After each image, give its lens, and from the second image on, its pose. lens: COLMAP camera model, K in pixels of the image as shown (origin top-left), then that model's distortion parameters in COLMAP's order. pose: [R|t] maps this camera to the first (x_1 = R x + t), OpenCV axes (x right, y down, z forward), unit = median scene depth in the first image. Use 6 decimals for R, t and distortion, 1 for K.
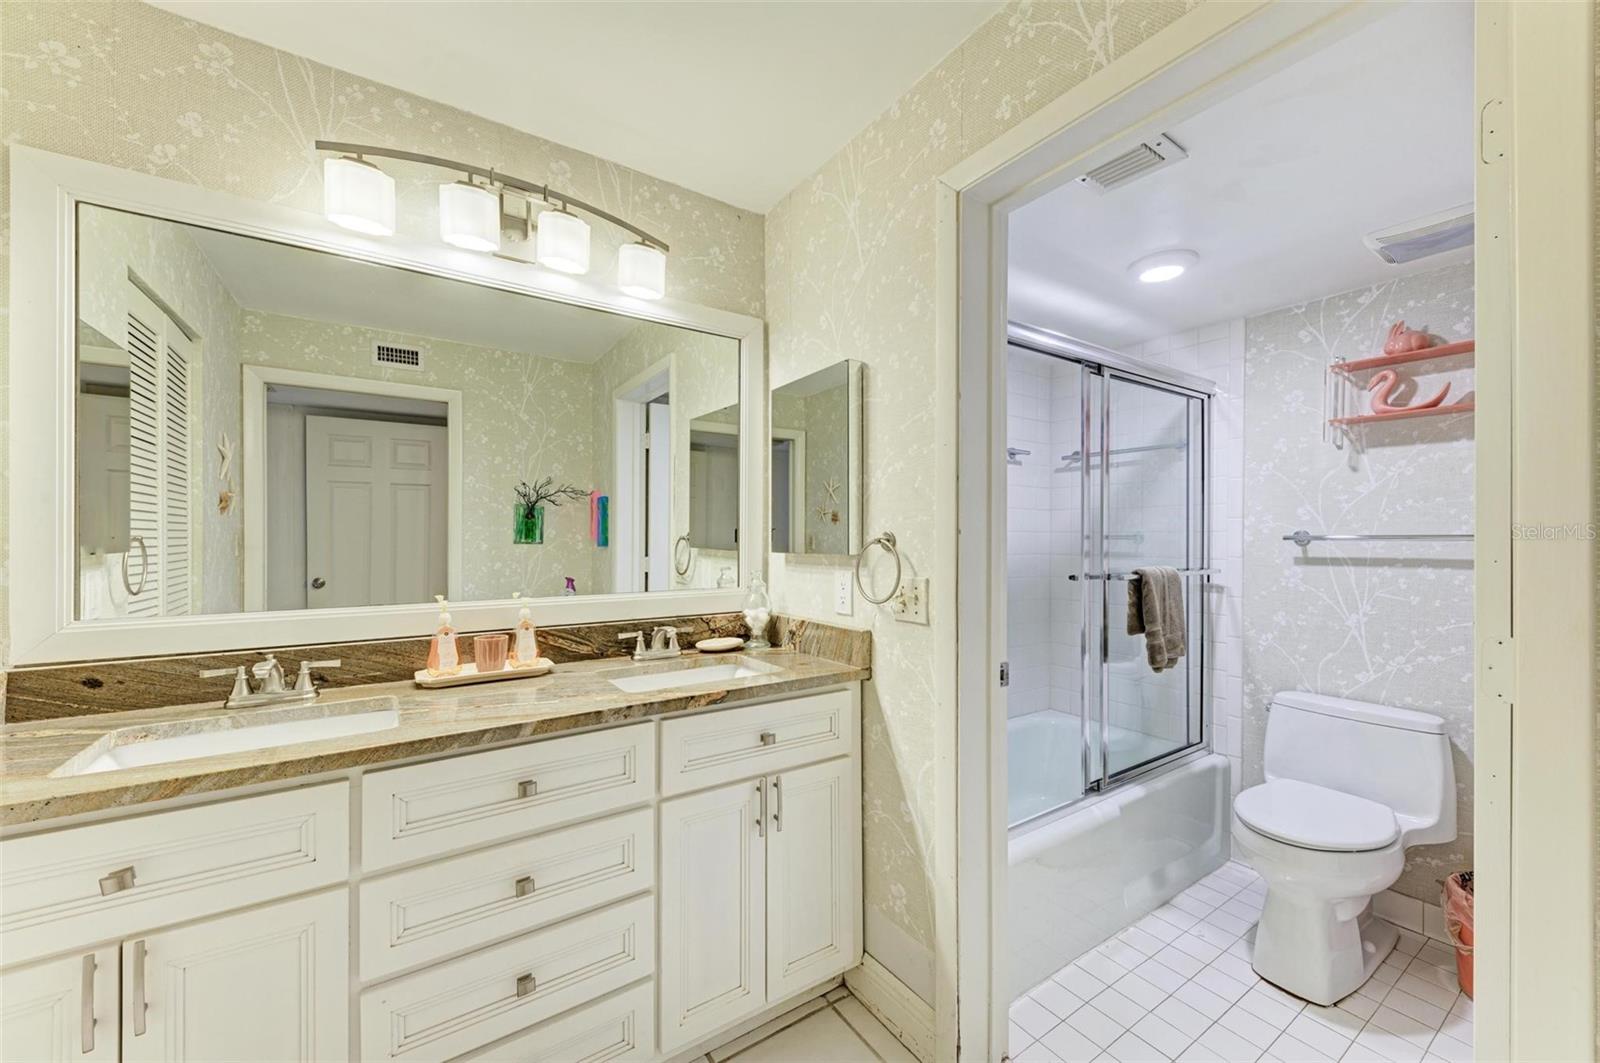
lens RADIAL K [[606.8, 0, 791.5], [0, 606.8, 540.1], [0, 0, 1]] dist [0.000492, -0.000250]
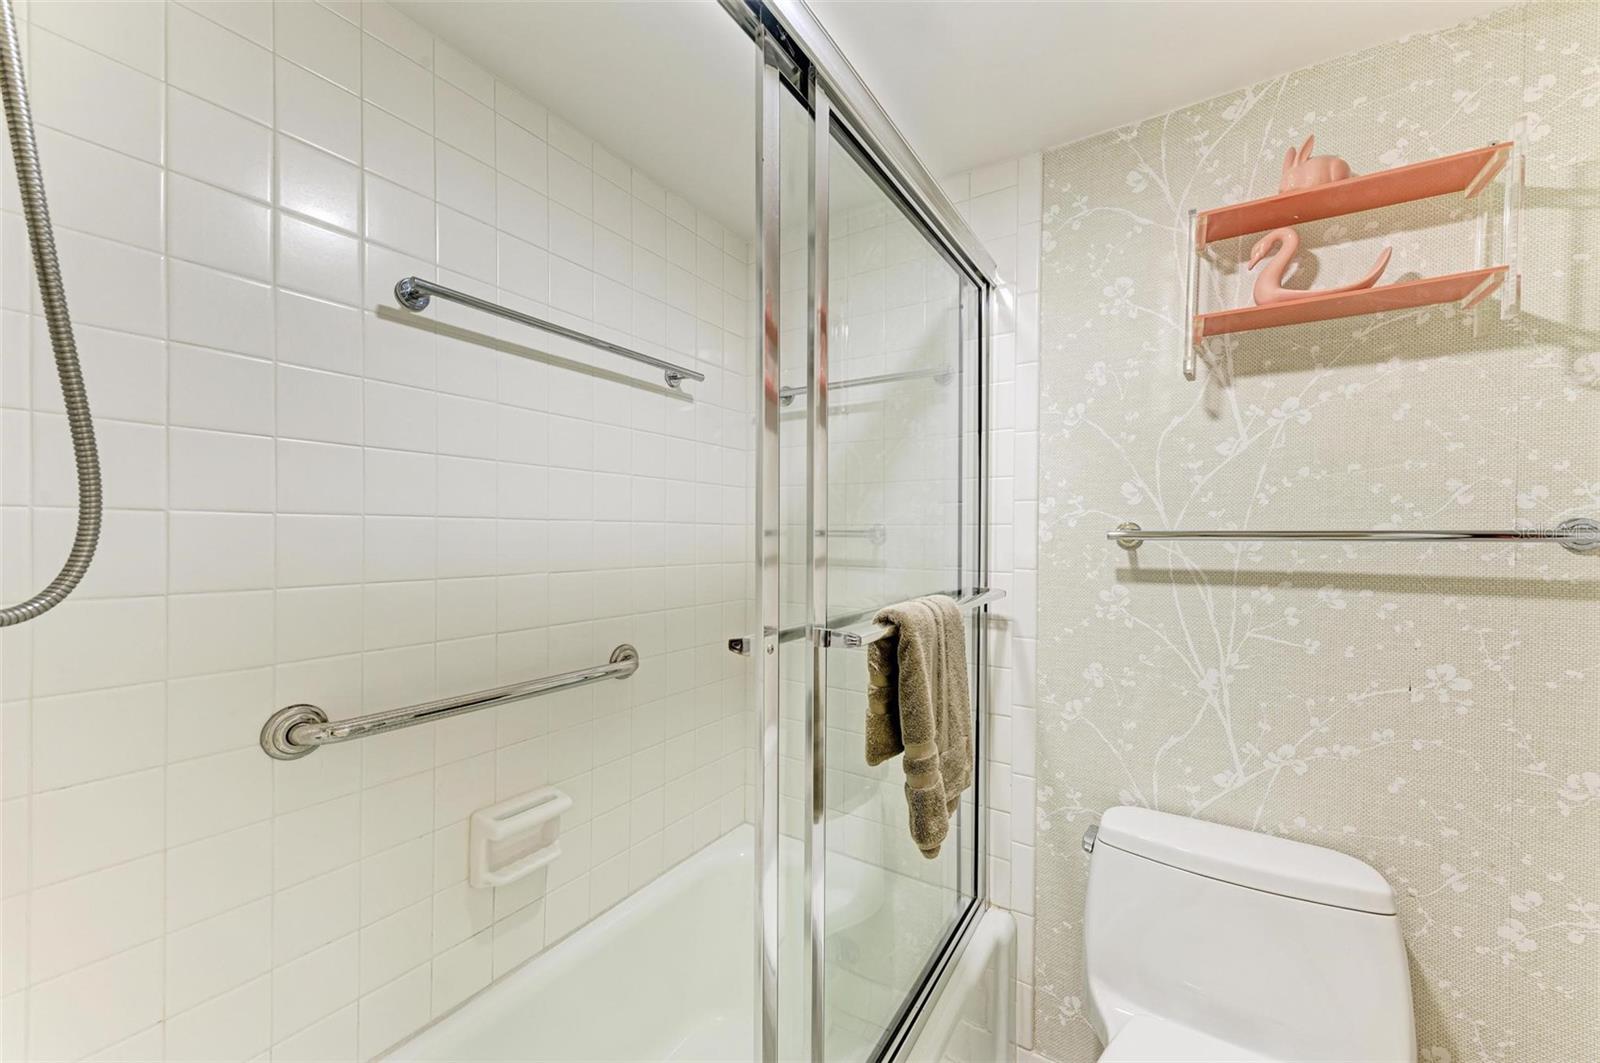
lens RADIAL K [[631.3, 0, 806.7], [0, 631.3, 538.2], [0, 0, 1]] dist [0.020342, 0.000100]
pose [[0.907803, -0.001263, 0.419395, 0.332833], [-0.000714, 0.999989, 0.004557, -0.003675], [-0.419396, -0.004436, 0.907792, 0.621233]]
